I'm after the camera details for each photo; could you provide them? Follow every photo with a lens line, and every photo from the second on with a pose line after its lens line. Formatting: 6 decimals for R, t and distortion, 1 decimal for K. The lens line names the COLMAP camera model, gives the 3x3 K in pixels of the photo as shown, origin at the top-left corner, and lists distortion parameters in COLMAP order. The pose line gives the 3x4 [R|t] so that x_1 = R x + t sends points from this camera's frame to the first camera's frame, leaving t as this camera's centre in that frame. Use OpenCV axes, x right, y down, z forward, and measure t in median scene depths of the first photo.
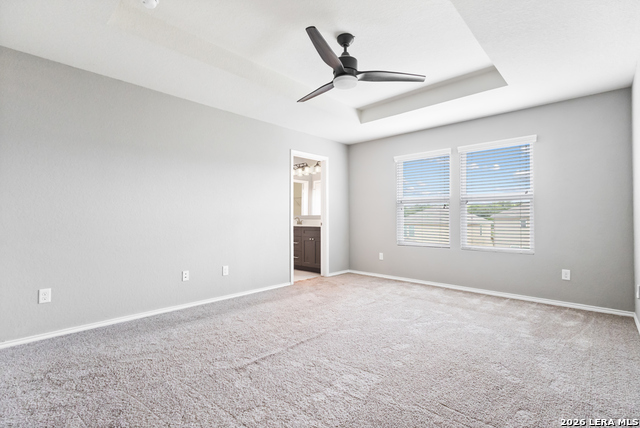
lens RADIAL K [[297.5, 0, 320.2], [0, 297.5, 209.2], [0, 0, 1]] dist [-0.001250, 0.000607]
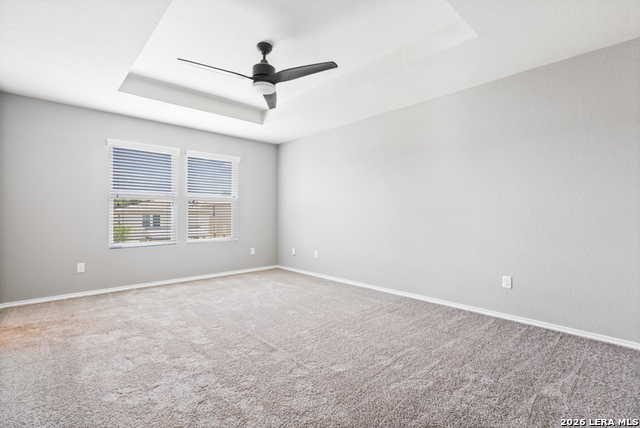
lens RADIAL K [[297.5, 0, 320.0], [0, 297.5, 217.5], [0, 0, 1]] dist [-0.001250, 0.000607]
pose [[0.073759, -0.014126, 0.997176, -0.689305], [-0.034847, 0.999253, 0.016733, 0.002138], [-0.996667, -0.035982, 0.073212, 0.507716]]
